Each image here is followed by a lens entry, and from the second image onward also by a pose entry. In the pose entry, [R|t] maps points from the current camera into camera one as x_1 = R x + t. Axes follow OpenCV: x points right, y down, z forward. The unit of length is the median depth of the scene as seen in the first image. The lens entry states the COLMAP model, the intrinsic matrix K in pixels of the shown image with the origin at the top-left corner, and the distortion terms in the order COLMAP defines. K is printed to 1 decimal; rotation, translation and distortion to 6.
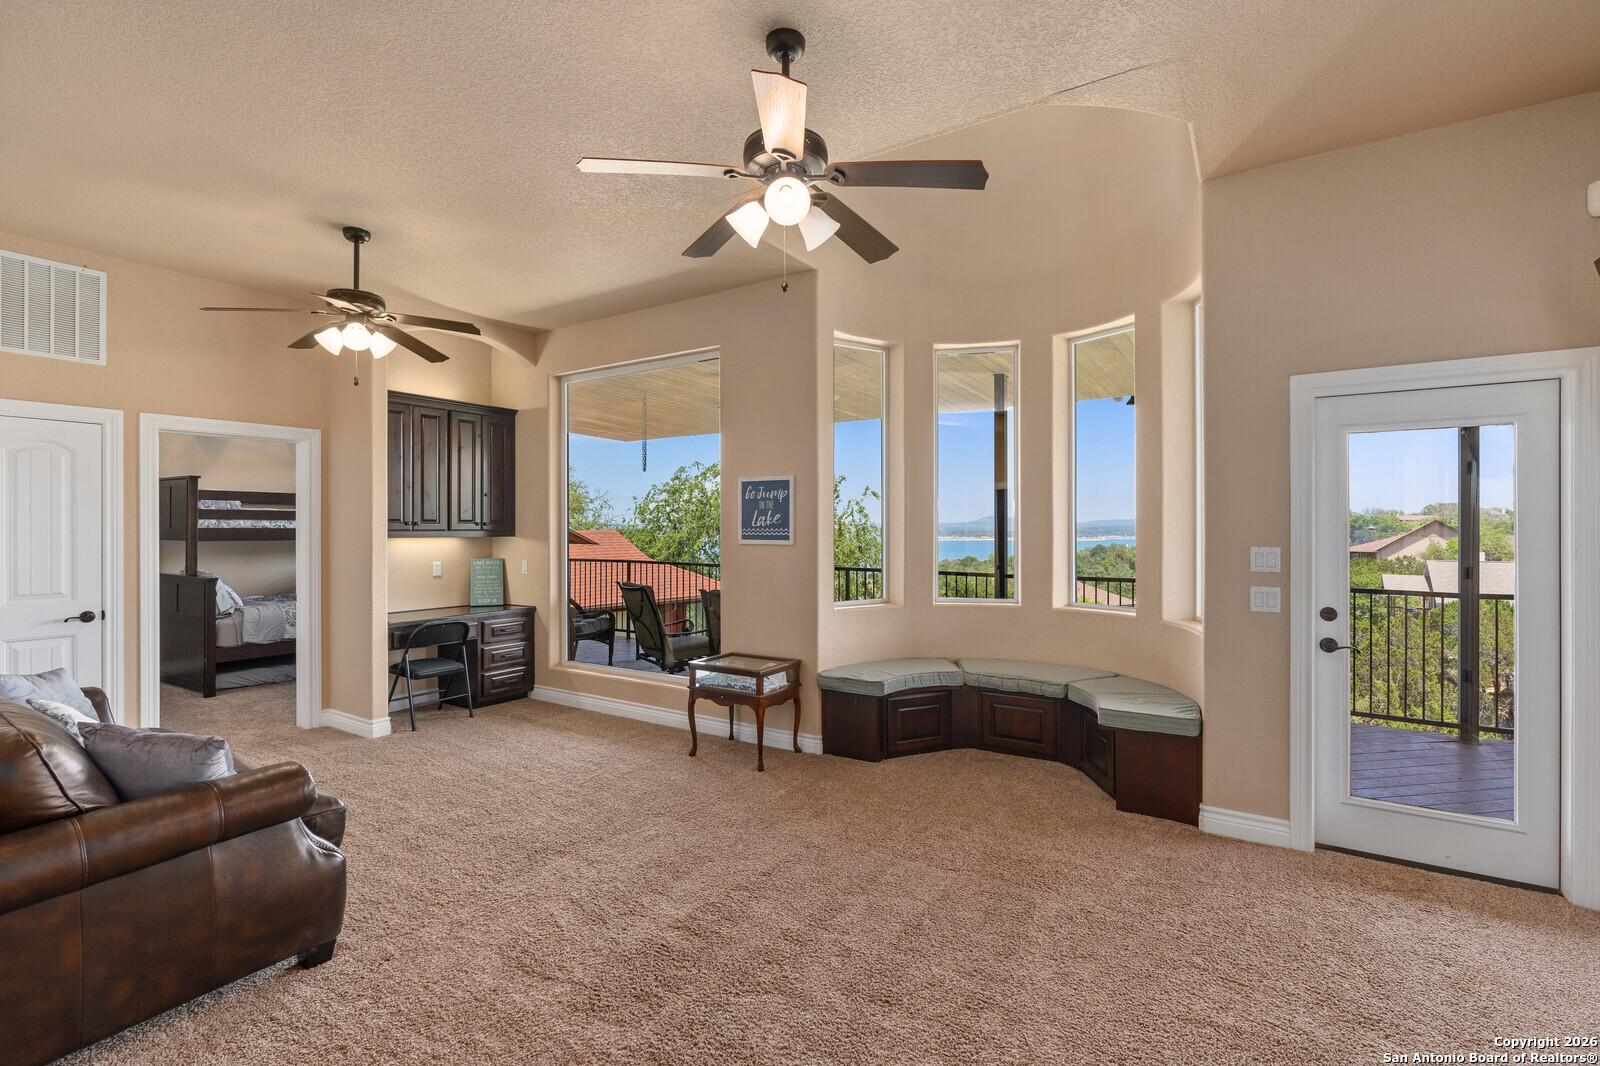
lens RADIAL K [[732.3, 0, 803.6], [0, 732.3, 524.7], [0, 0, 1]] dist [-0.002514, -0.000161]
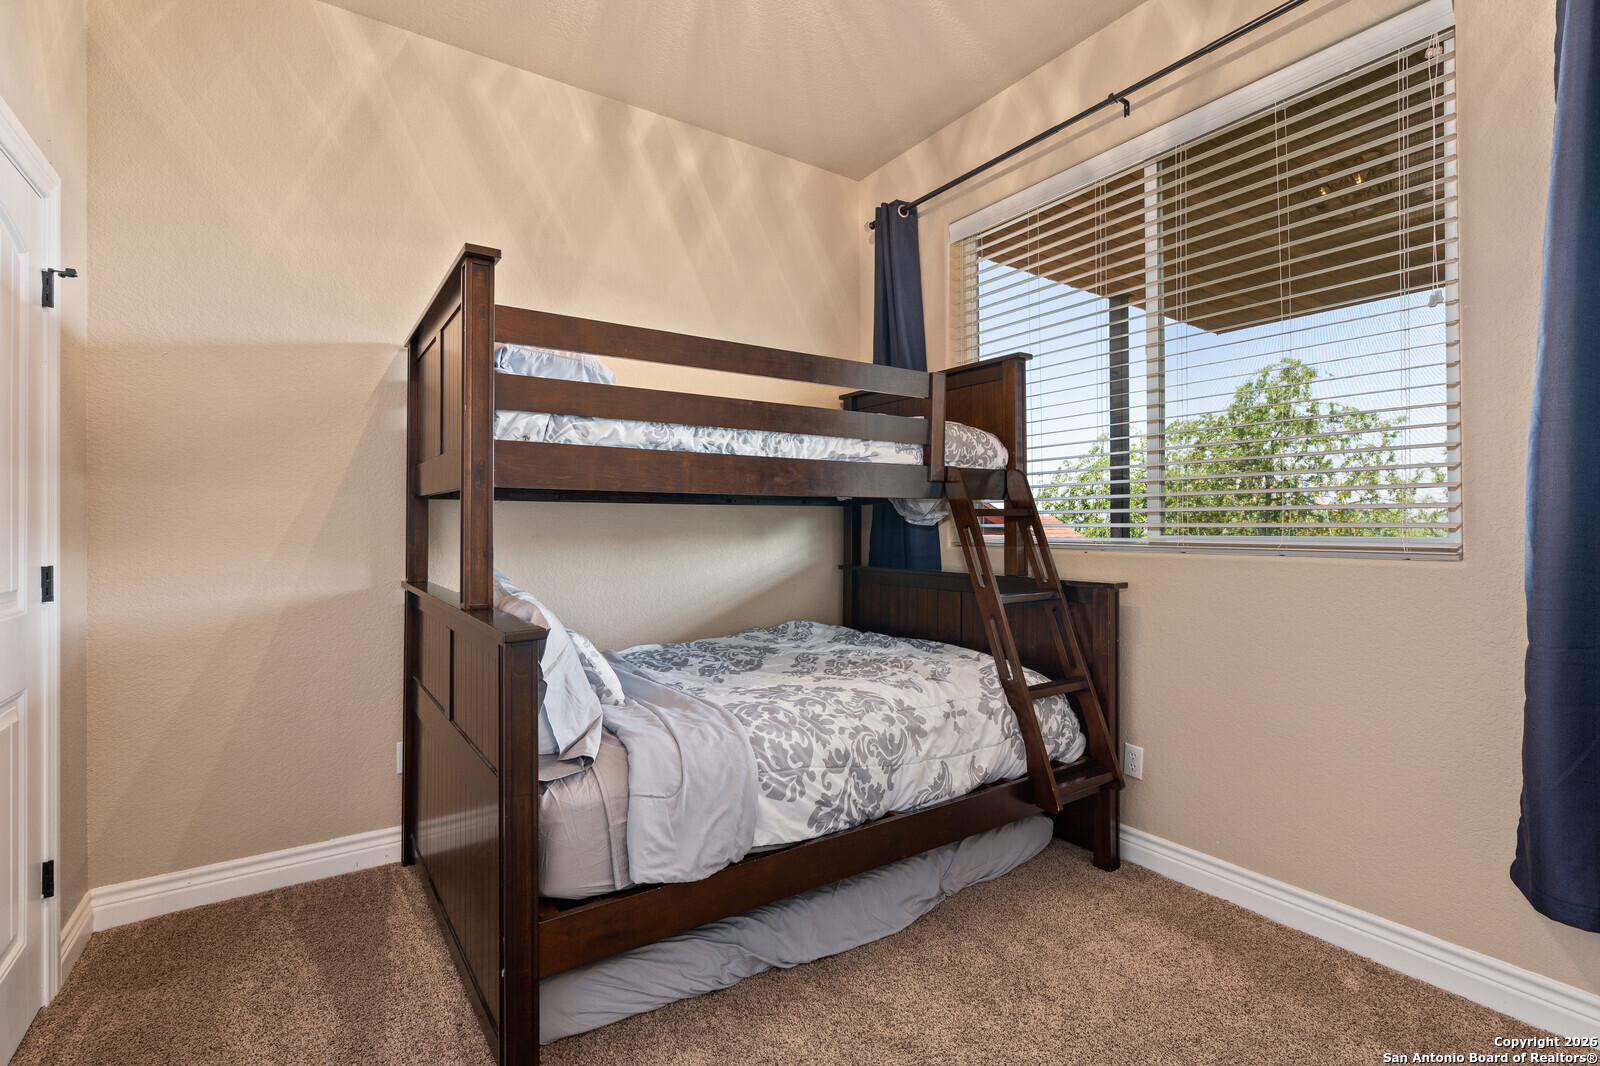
lens RADIAL K [[732.3, 0, 803.5], [0, 732.3, 525.3], [0, 0, 1]] dist [-0.002514, -0.000161]
pose [[0.927722, 0.003503, -0.373256, -0.617414], [-0.001162, 0.999978, 0.006497, 0.036372], [0.373271, -0.005594, 0.927706, 0.788743]]
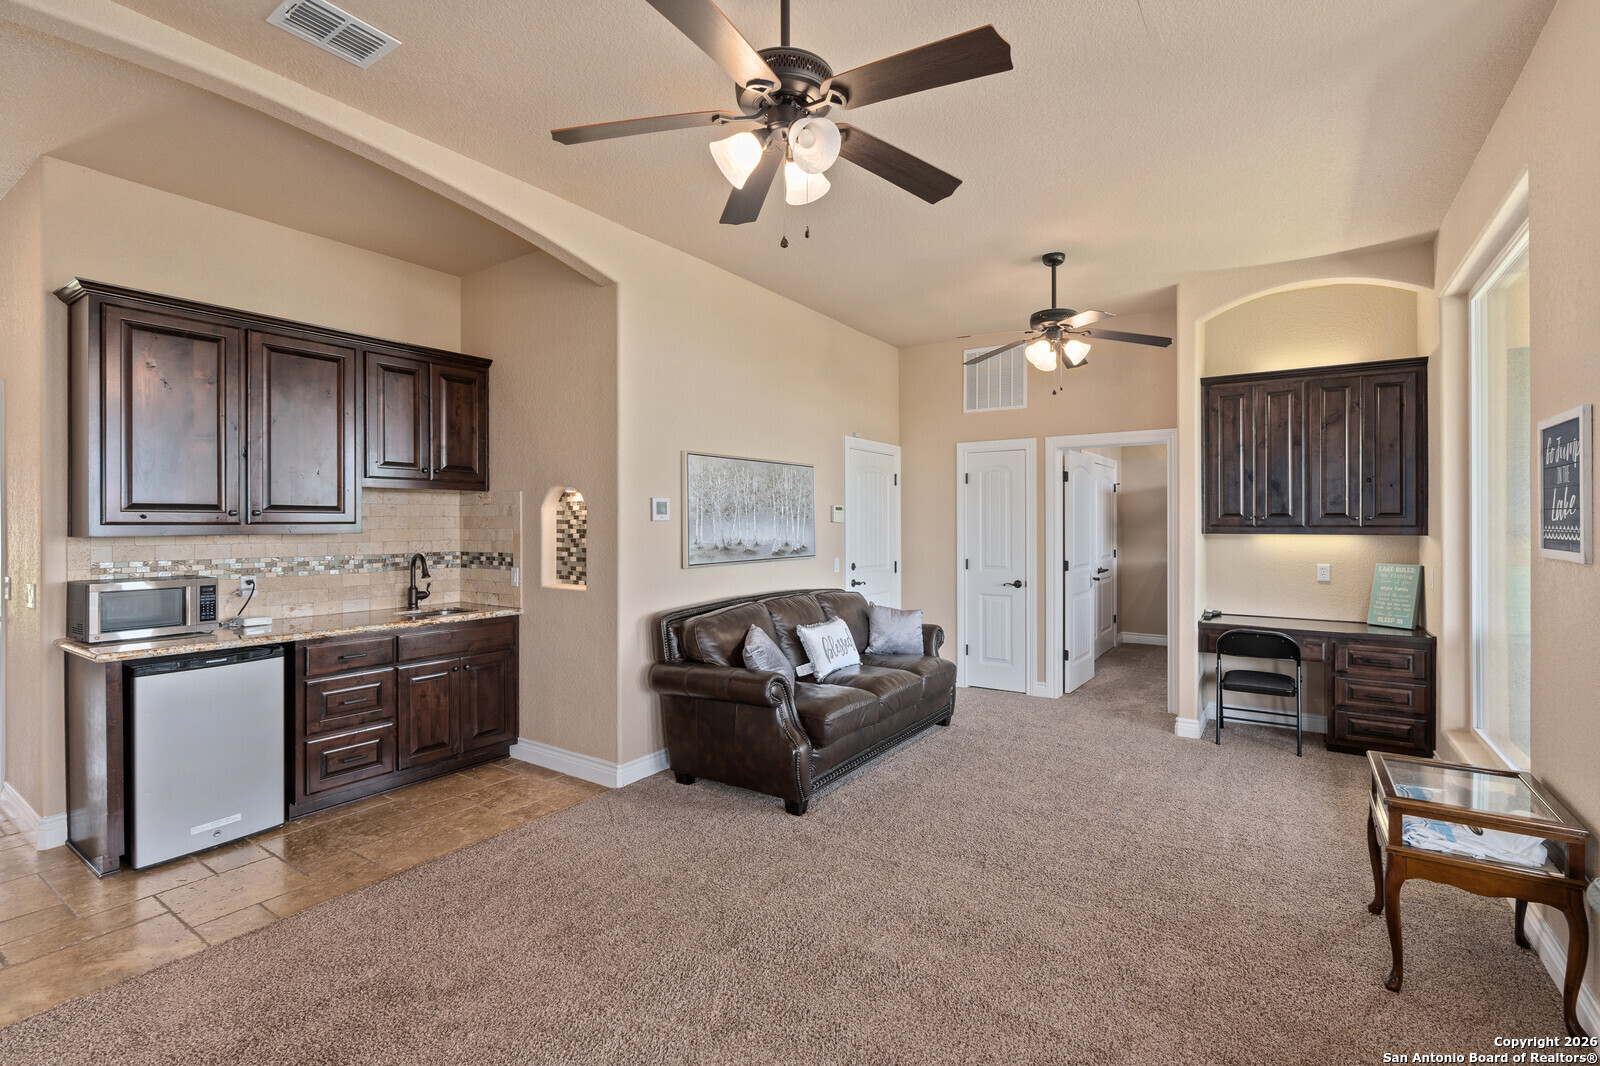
lens RADIAL K [[732.3, 0, 810.9], [0, 732.3, 526.7], [0, 0, 1]] dist [-0.002514, -0.000161]
pose [[-0.000615, 0.006675, -0.999978, 0.423958], [0.001322, 0.999977, 0.006675, 0.002066], [0.999999, -0.001318, -0.000624, 0.535983]]
